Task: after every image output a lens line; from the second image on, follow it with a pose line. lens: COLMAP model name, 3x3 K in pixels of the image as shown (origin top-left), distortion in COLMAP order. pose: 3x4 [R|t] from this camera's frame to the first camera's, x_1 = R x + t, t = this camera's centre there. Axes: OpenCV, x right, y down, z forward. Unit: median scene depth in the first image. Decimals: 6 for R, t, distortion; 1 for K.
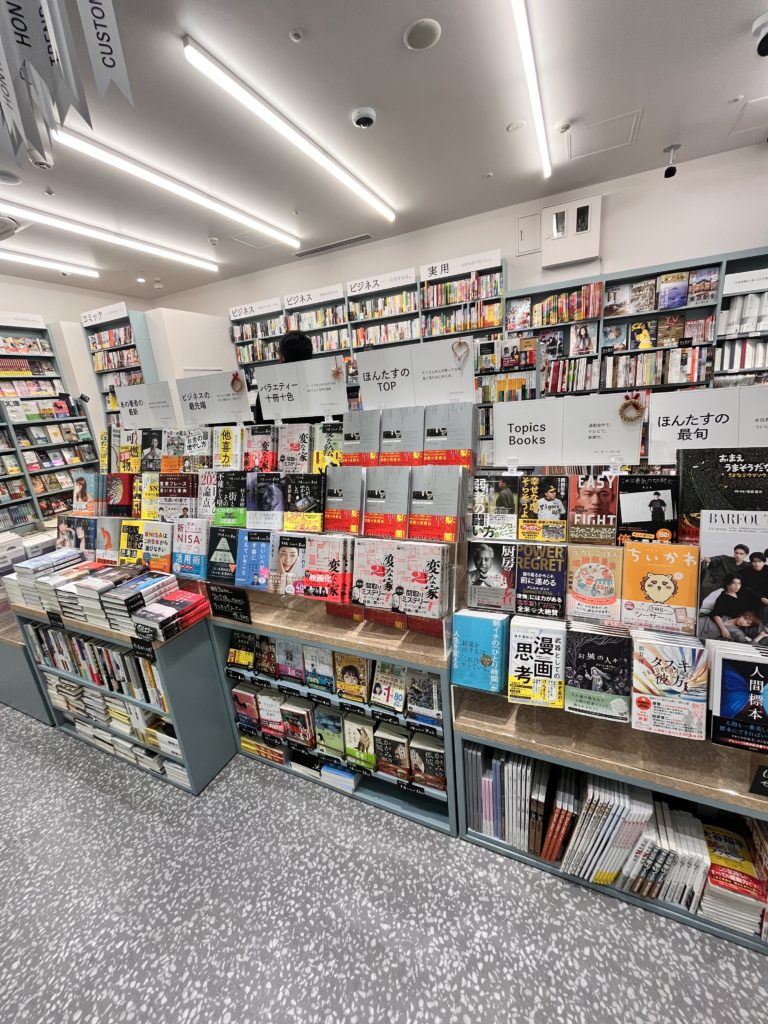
lens RADIAL K [[414.4, 0, 381.2], [0, 414.4, 512.6], [0, 0, 1]] dist [-0.001440, 0.000063]
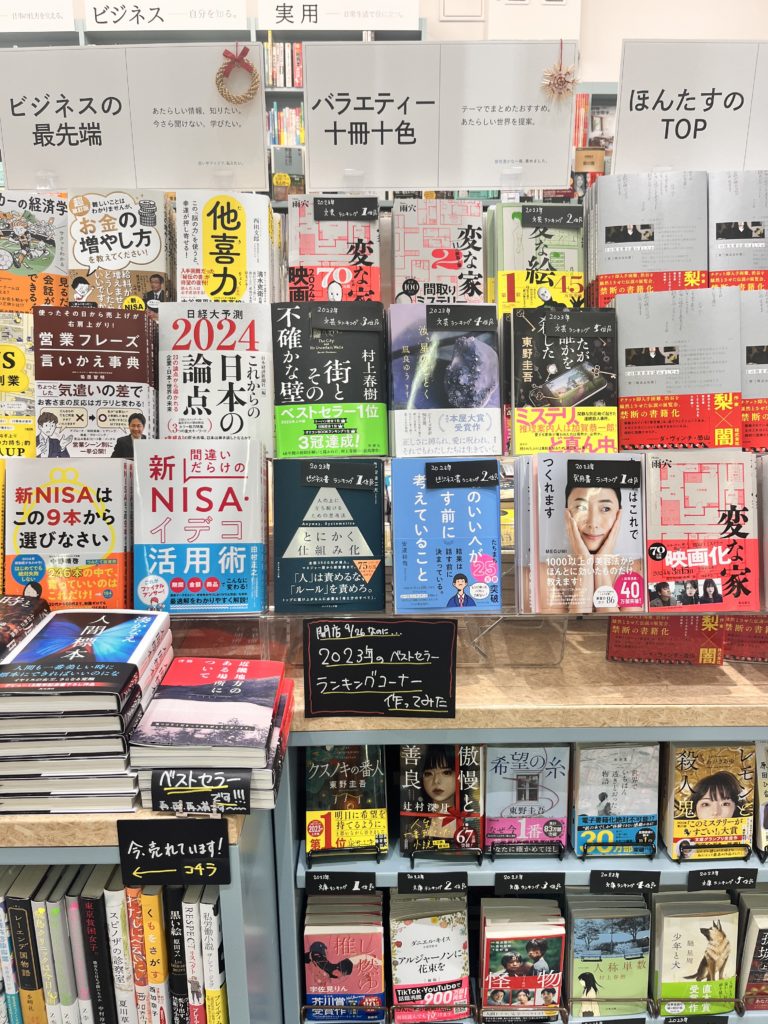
lens RADIAL K [[785.4, 0, 383.5], [0, 785.4, 511.7], [0, 0, 1]] dist [0.034765, -0.036451]
pose [[0.896352, -0.038441, 0.441674, -0.631141], [0.051613, 0.998508, -0.017841, 0.095353], [-0.440329, 0.038788, 0.896998, 0.386227]]
